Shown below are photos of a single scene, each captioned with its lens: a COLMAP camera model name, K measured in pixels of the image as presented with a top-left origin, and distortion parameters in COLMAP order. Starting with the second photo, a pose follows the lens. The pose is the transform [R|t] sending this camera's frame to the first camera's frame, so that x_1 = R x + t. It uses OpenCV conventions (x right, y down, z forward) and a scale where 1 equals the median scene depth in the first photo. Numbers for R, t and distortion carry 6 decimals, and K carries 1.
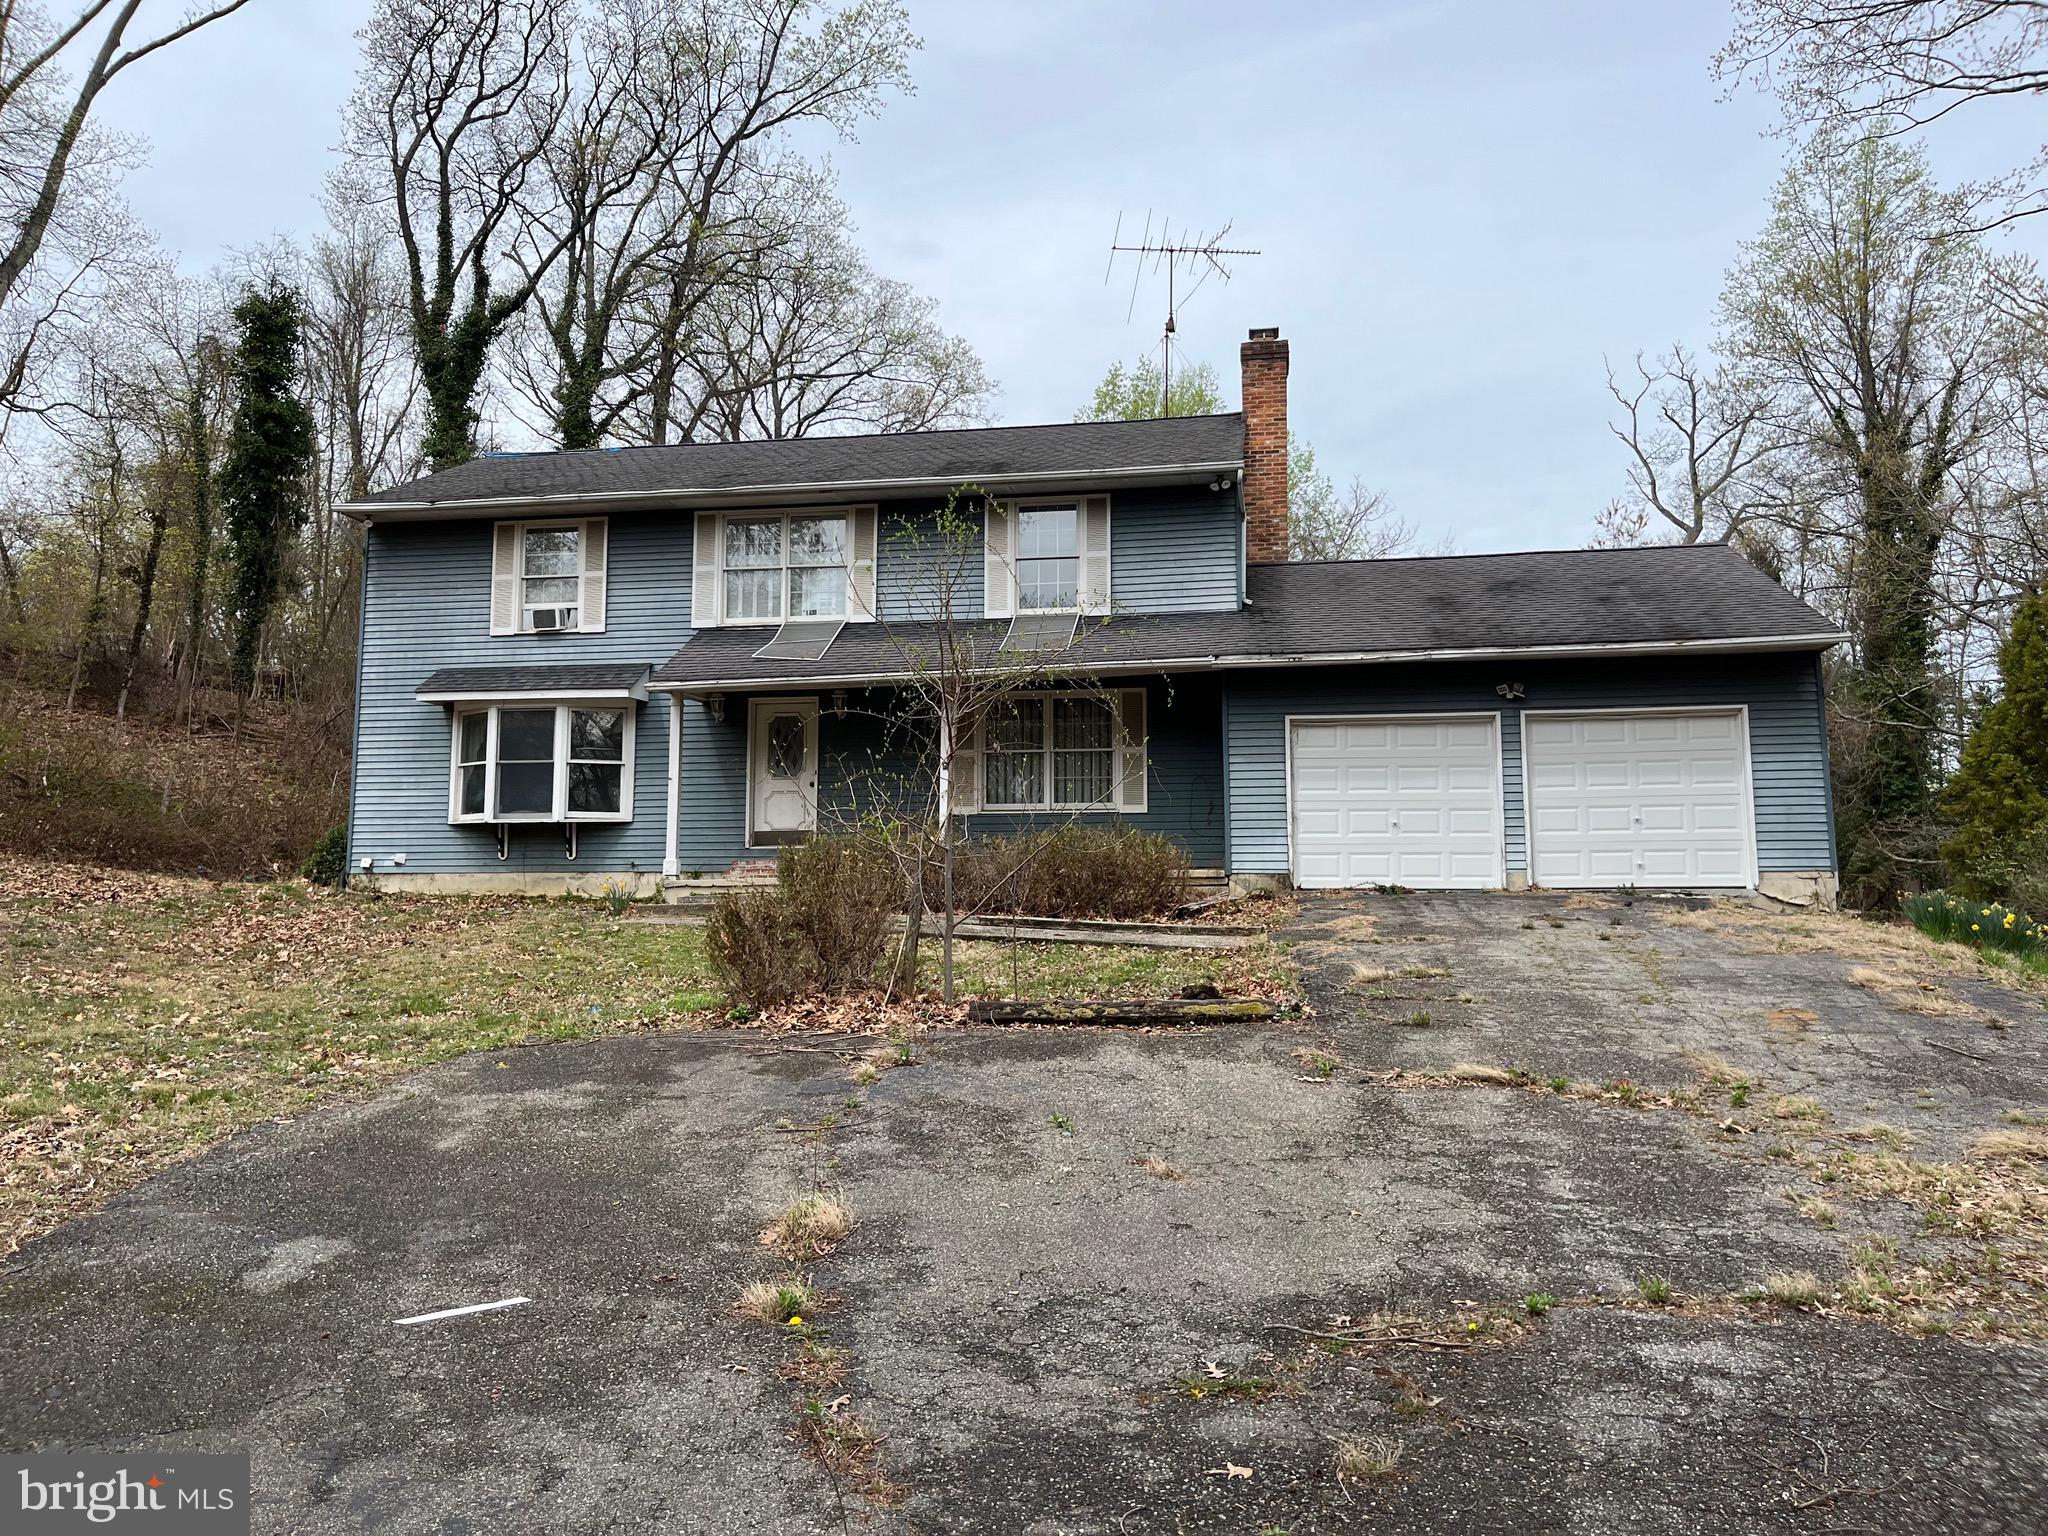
lens RADIAL K [[1552.2, 0, 1018.5], [0, 1552.2, 767.1], [0, 0, 1]] dist [0.062784, -0.084991]
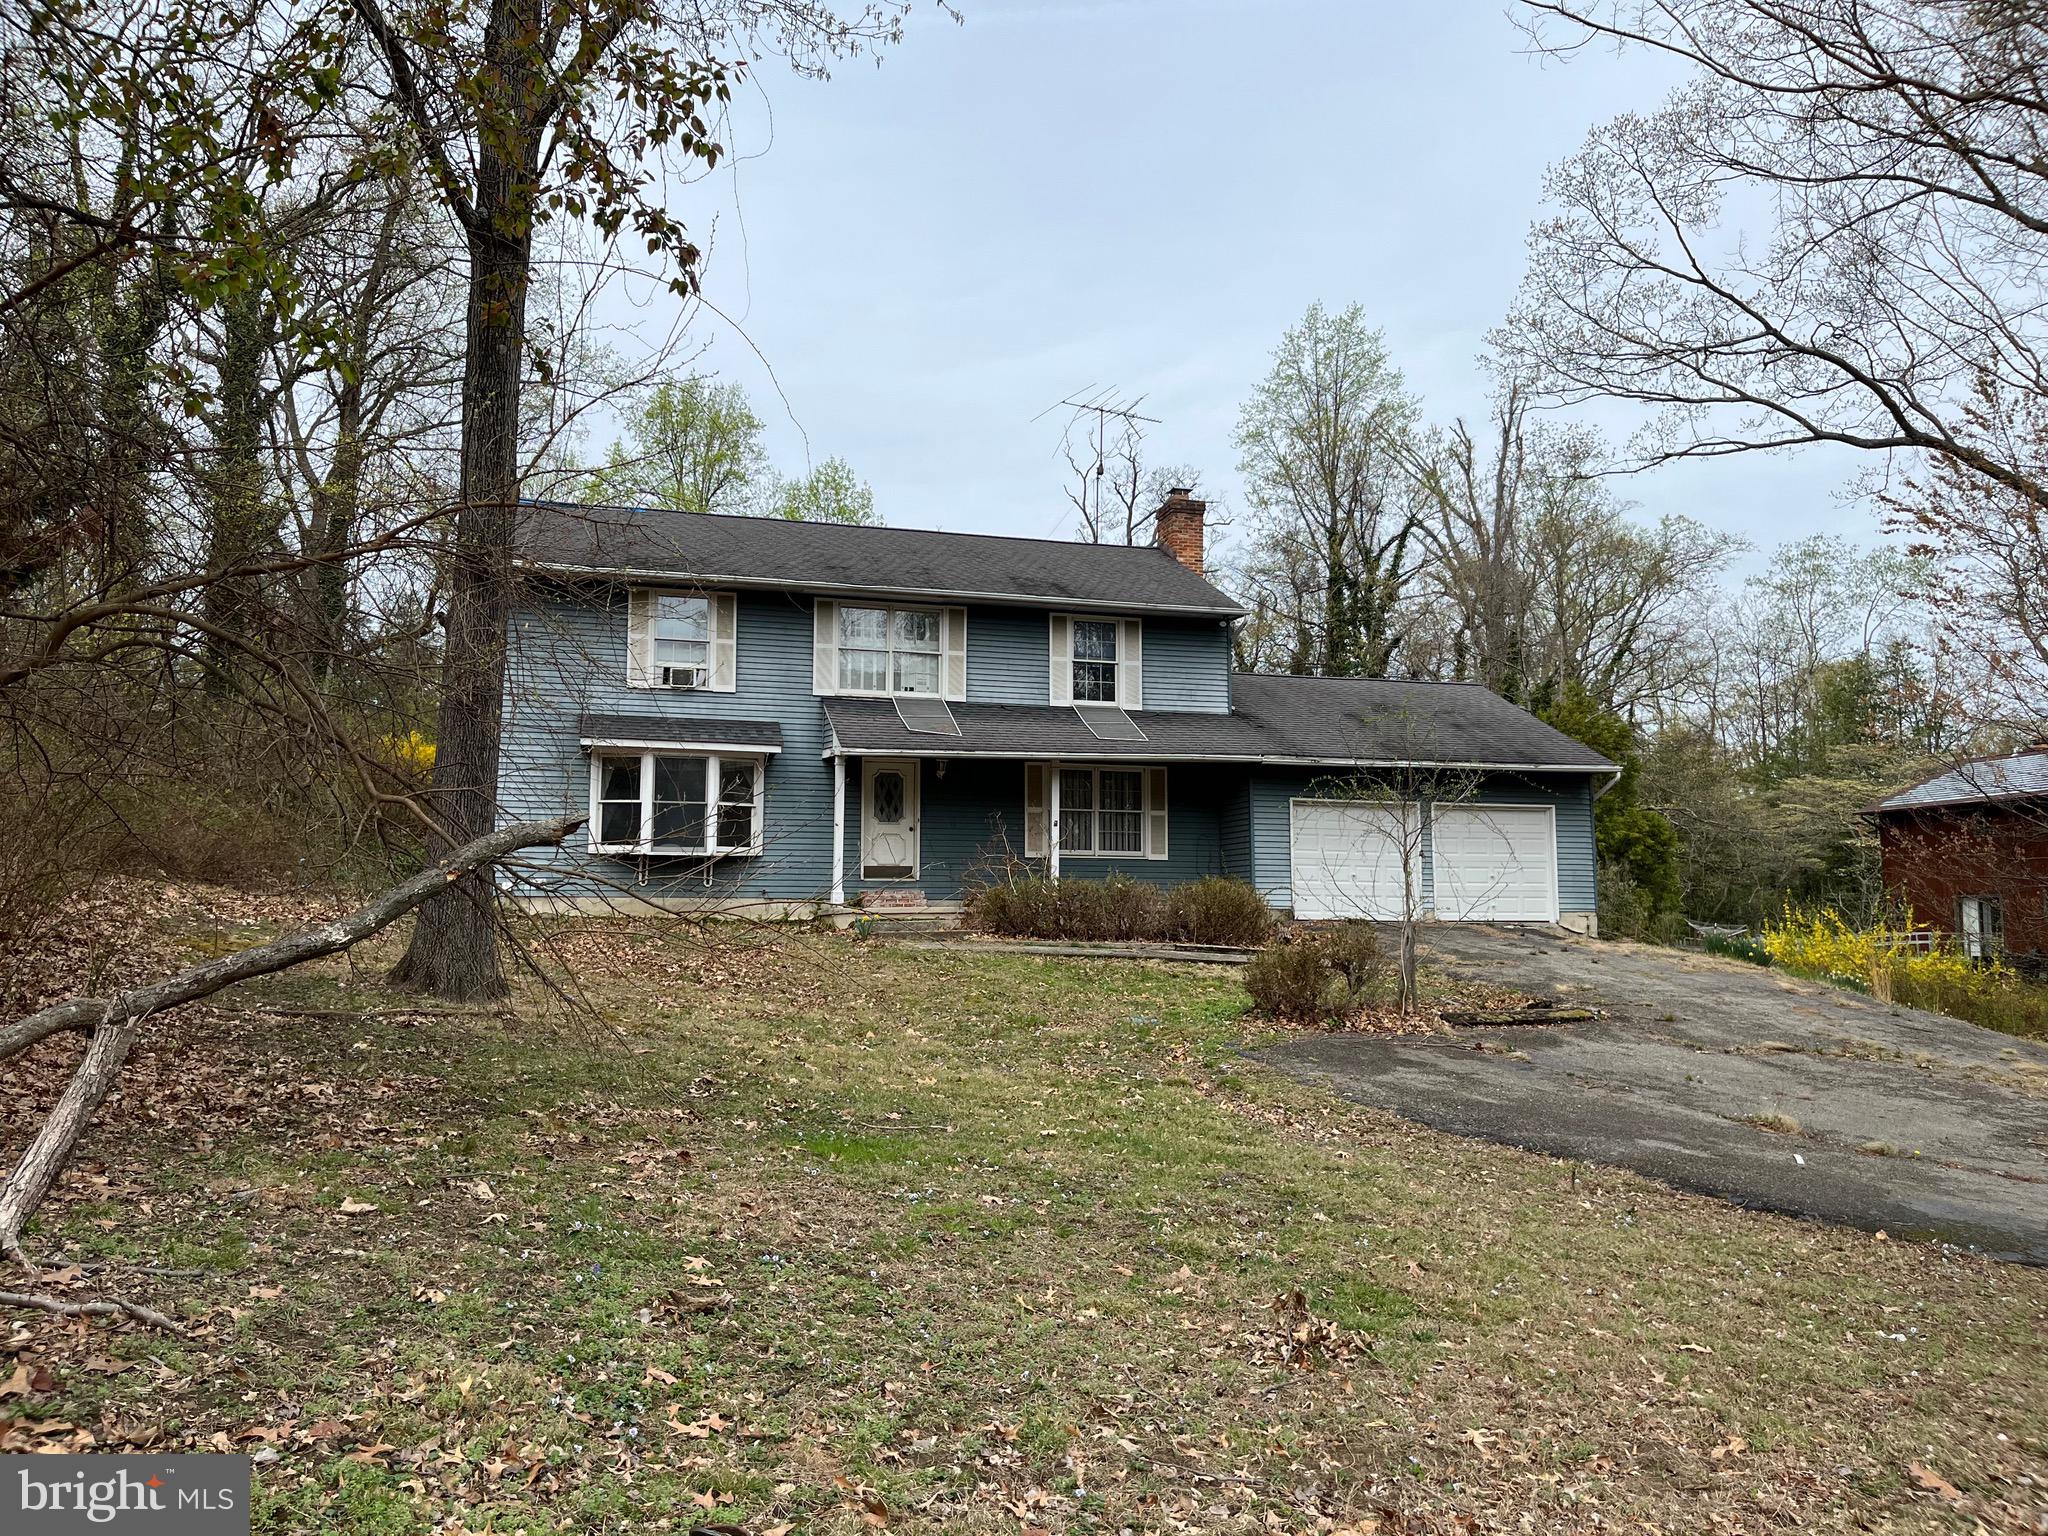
lens RADIAL K [[1552.2, 0, 1018.5], [0, 1552.2, 767.1], [0, 0, 1]] dist [0.062784, -0.084991]
pose [[0.898839, 0.045552, 0.435905, -0.597983], [-0.051895, 0.998649, 0.002648, -0.046124], [-0.435196, -0.025001, 0.899989, -0.148654]]
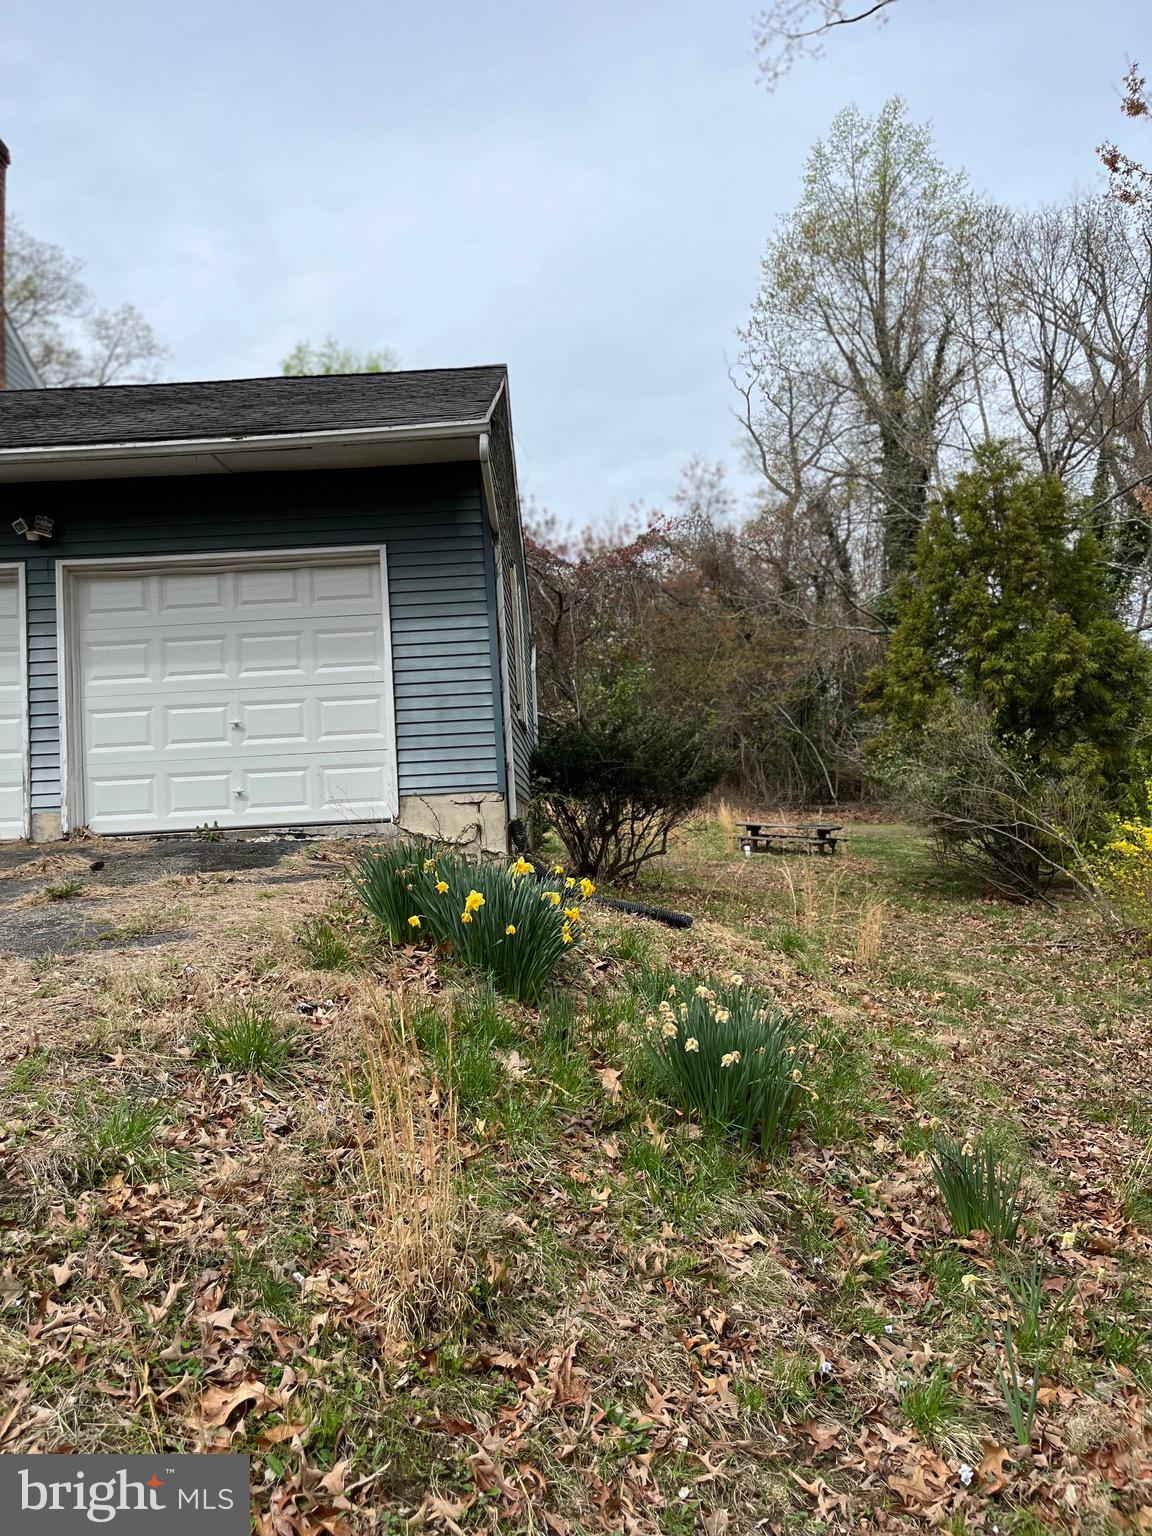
lens RADIAL K [[1164.1, 0, 581.1], [0, 1164.1, 763.5], [0, 0, 1]] dist [0.062784, -0.084991]
pose [[0.984902, -0.037399, 0.169024, 0.391442], [0.028692, 0.998147, 0.053663, 0.023831], [-0.170718, -0.048003, 0.984150, 0.420185]]
